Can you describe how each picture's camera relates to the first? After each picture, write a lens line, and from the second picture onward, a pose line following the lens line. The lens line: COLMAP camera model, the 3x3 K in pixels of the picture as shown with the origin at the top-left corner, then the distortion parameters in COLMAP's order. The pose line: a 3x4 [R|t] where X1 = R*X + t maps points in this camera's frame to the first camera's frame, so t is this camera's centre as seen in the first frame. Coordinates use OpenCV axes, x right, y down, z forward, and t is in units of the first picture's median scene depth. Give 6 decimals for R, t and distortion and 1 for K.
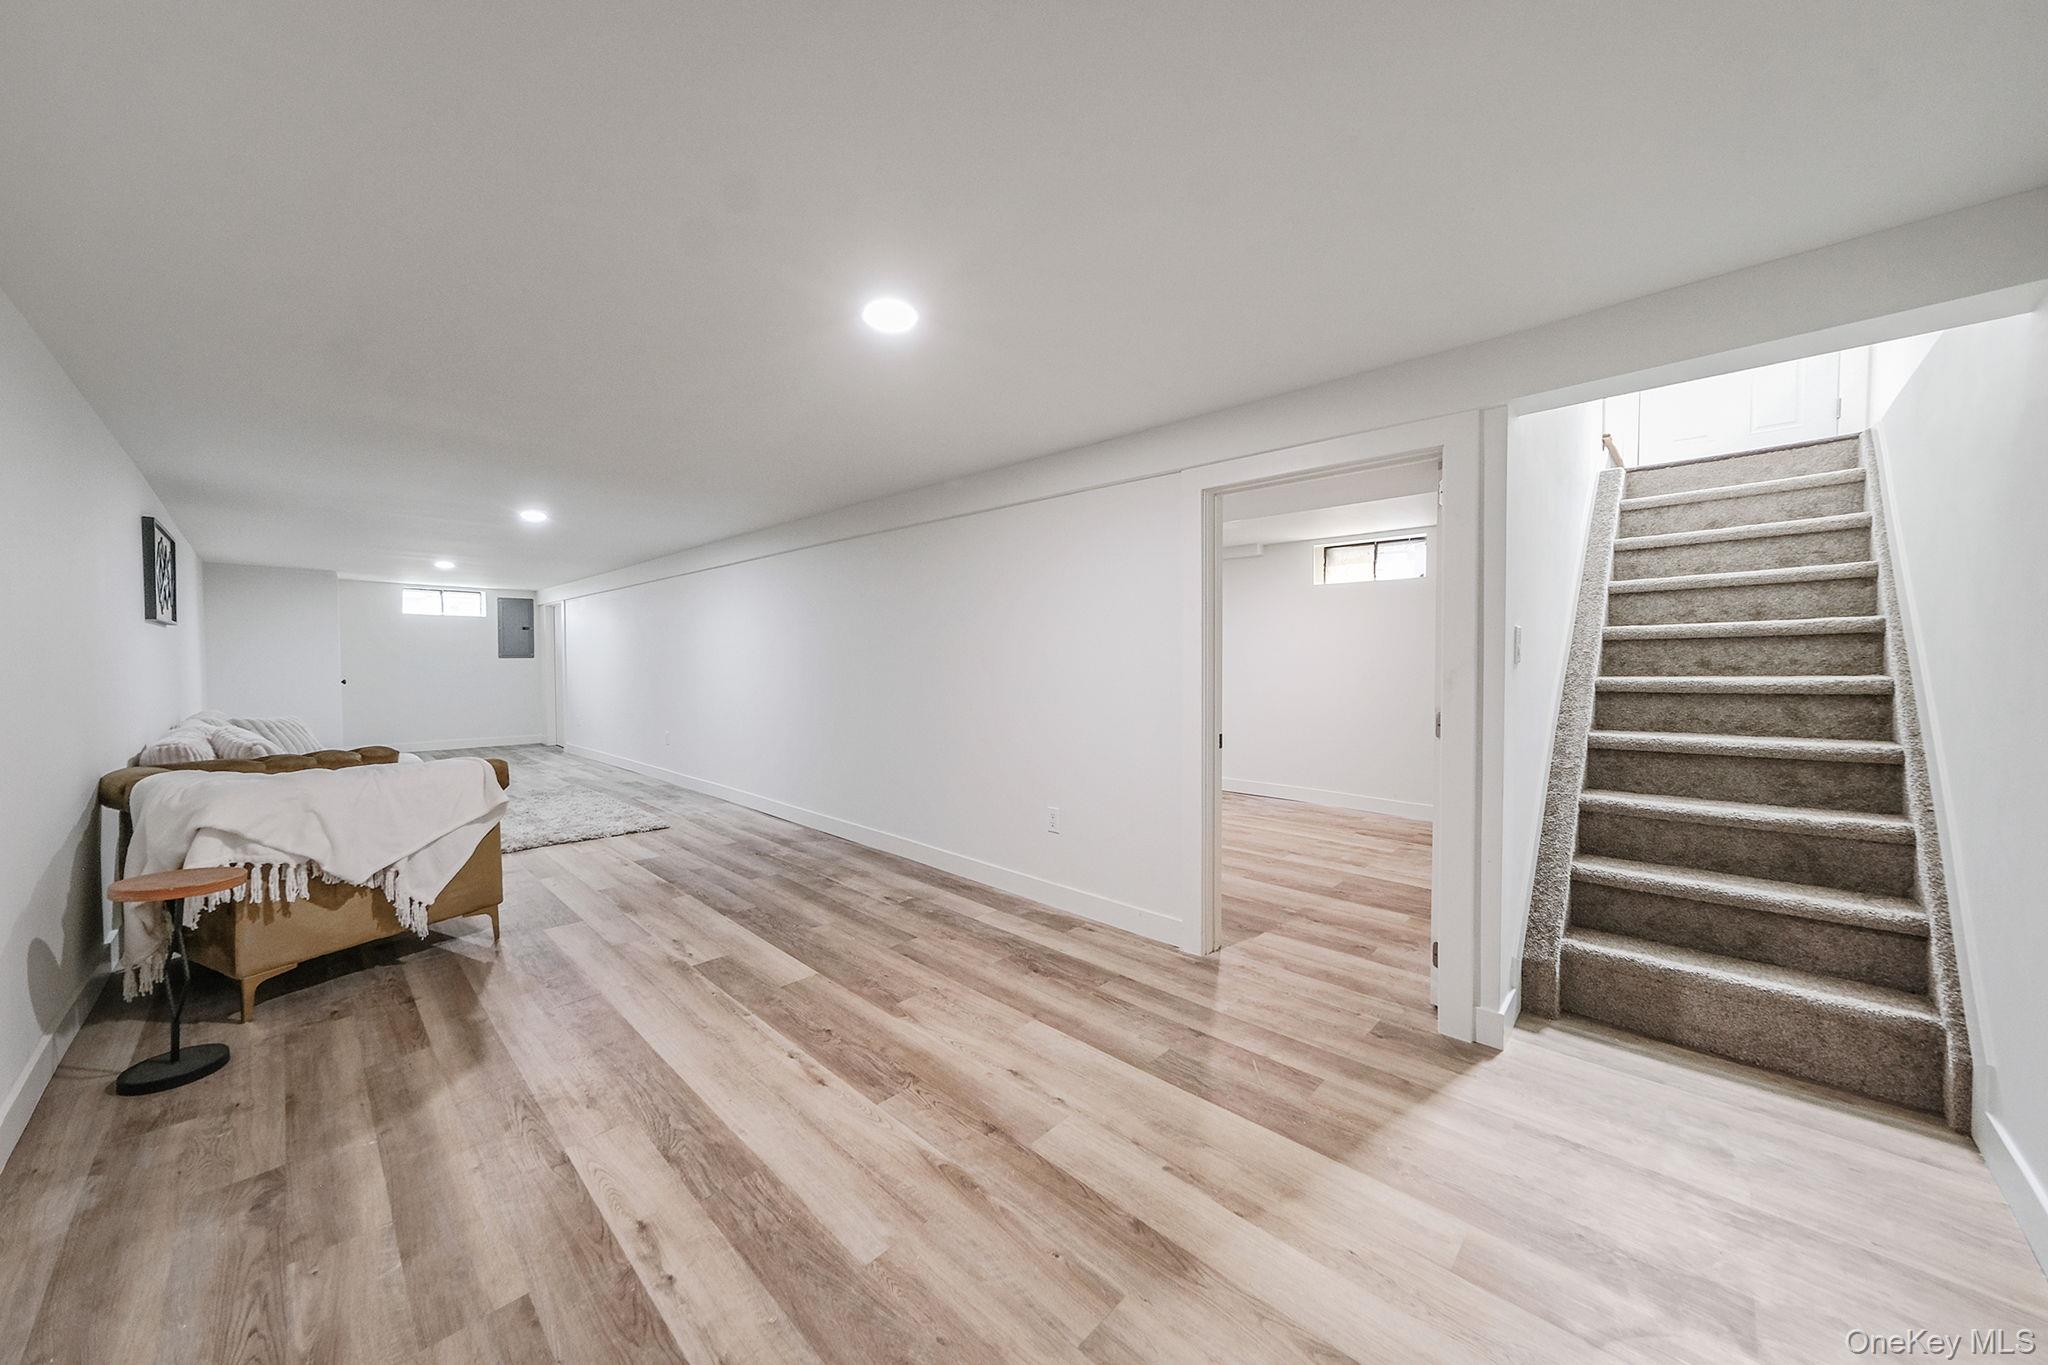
lens RADIAL K [[703.4, 0, 1031.1], [0, 703.4, 679.1], [0, 0, 1]] dist [-0.000832, 0.003044]
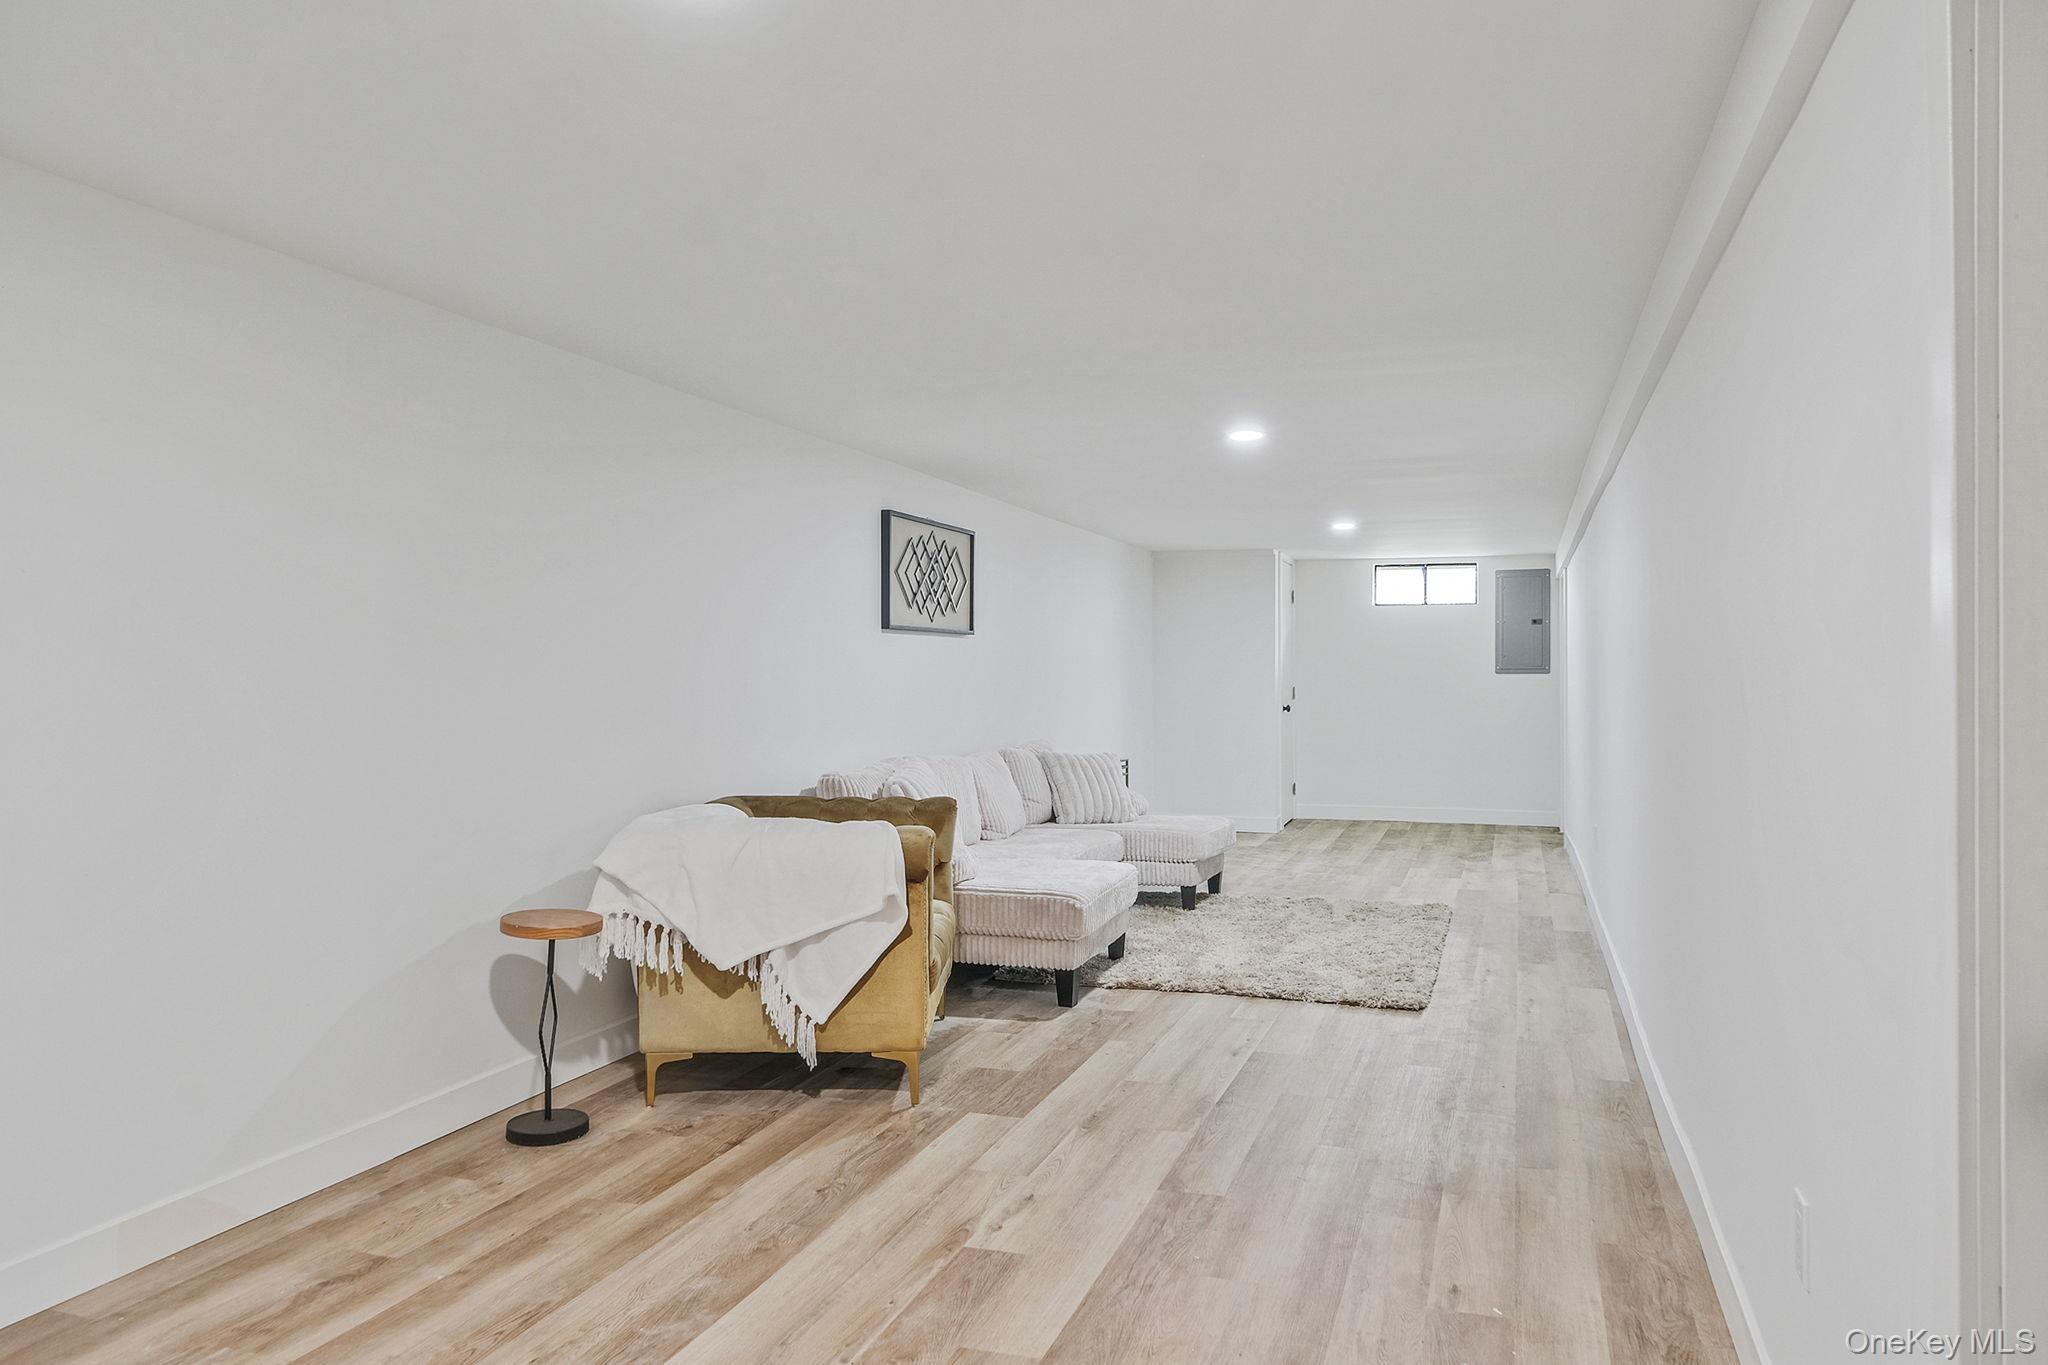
lens RADIAL K [[1415.9, 0, 1046.8], [0, 1415.9, 683.7], [0, 0, 1]] dist [0.001758, 0.001093]
pose [[0.427644, 0.003899, -0.903939, 0.555046], [-0.024628, 0.999670, -0.007340, -0.015872], [0.903612, 0.025401, 0.427599, 0.624368]]
